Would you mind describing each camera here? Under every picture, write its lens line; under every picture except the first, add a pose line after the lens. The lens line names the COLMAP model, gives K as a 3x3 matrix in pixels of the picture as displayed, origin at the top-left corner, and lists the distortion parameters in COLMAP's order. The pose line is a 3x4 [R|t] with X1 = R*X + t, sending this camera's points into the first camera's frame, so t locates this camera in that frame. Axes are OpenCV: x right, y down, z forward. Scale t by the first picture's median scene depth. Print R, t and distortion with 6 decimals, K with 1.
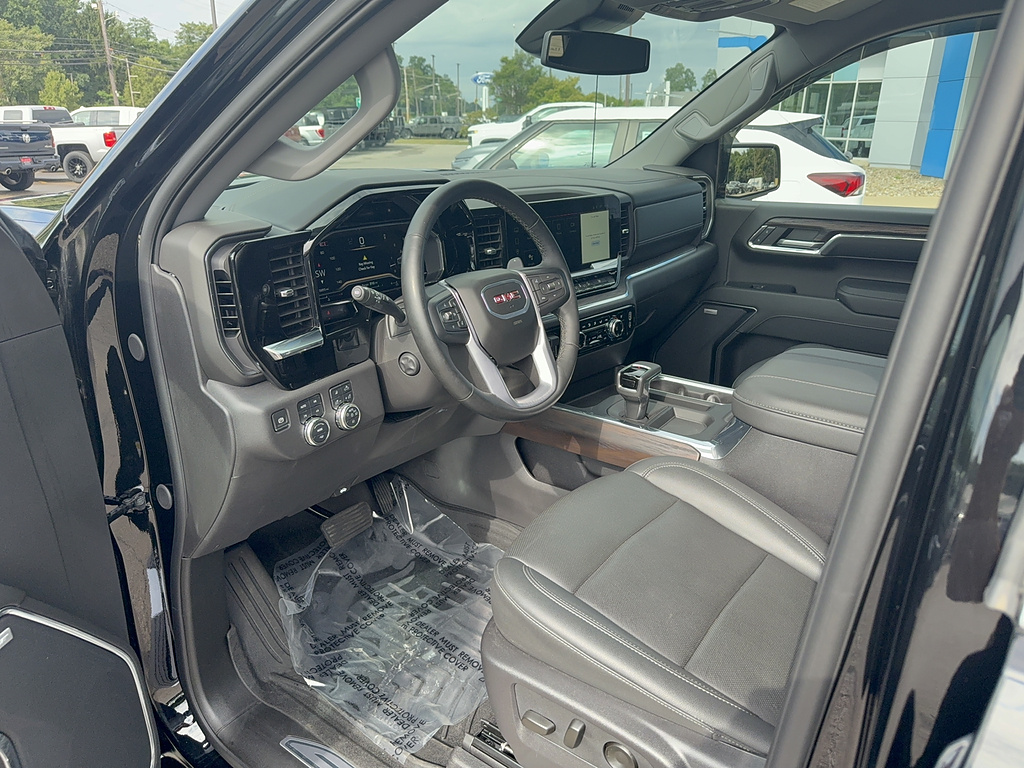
lens RADIAL K [[729.0, 0, 506.7], [0, 729.0, 394.5], [0, 0, 1]] dist [-0.001327, -0.005192]
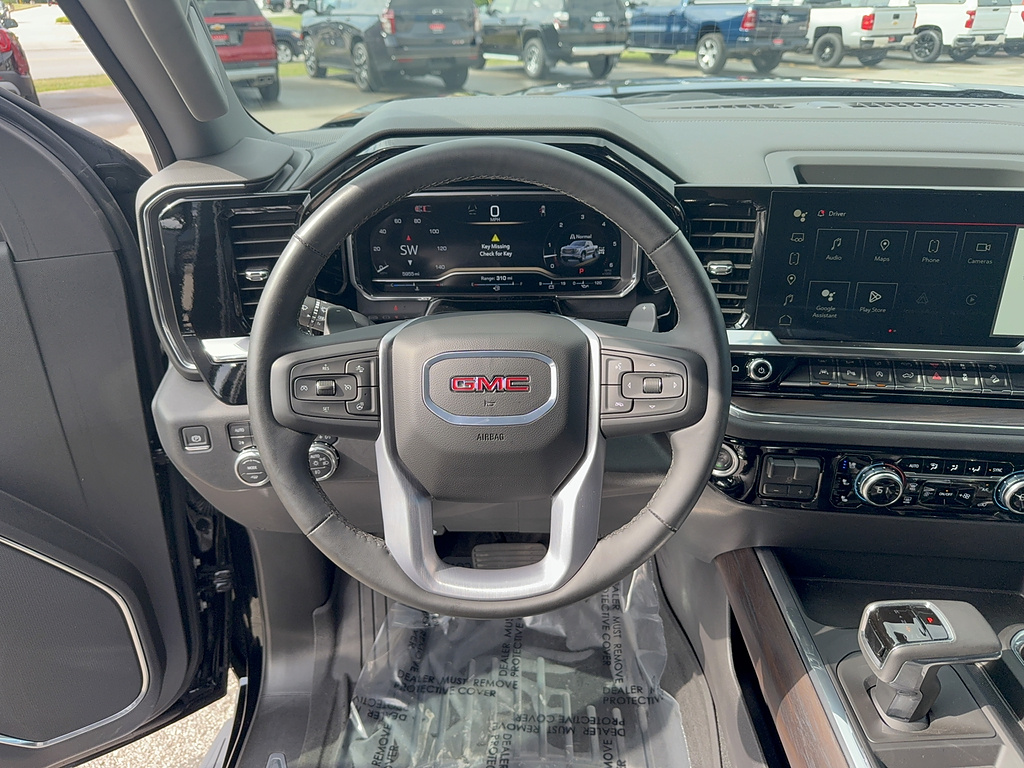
lens RADIAL K [[729.0, 0, 513.0], [0, 729.0, 378.8], [0, 0, 1]] dist [-0.001327, -0.005192]
pose [[0.613569, 0.353372, -0.706159, 0.241315], [-0.266366, 0.934486, 0.236189, -0.174483], [0.743359, 0.043179, 0.667498, 0.449169]]
